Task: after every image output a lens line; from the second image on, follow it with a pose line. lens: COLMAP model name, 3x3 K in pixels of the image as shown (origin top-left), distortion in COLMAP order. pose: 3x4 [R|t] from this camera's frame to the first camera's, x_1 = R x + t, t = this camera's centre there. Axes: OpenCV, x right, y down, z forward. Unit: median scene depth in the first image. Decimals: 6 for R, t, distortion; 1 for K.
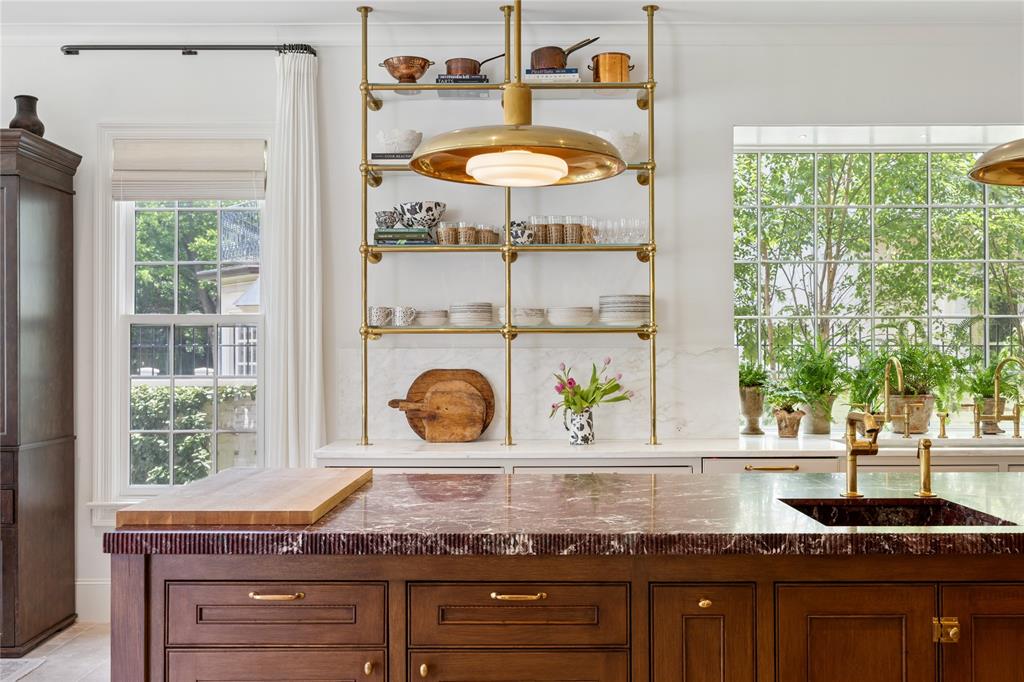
lens RADIAL K [[1026.2, 0, 512.8], [0, 1026.2, 342.6], [0, 0, 1]] dist [-0.017609, 0.000000]
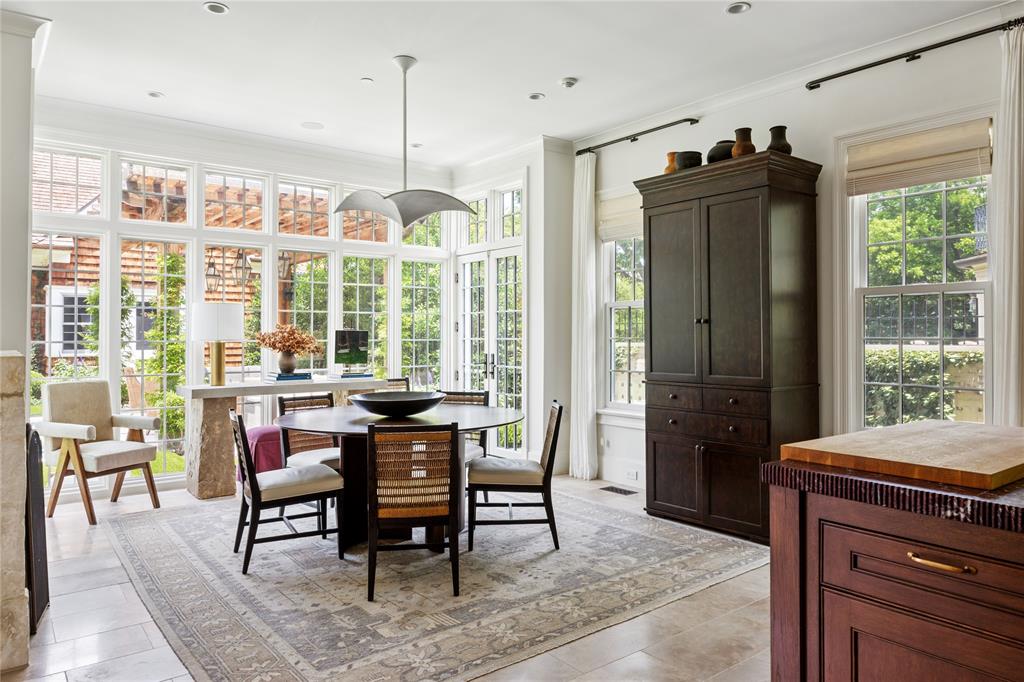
lens RADIAL K [[680.4, 0, 508.1], [0, 680.4, 324.0], [0, 0, 1]] dist [0.002268, -0.005632]
pose [[0.619633, -0.006214, -0.784867, 0.003820], [0.003692, 0.999981, -0.005002, 0.037654], [0.784883, 0.000202, 0.619644, 0.321280]]
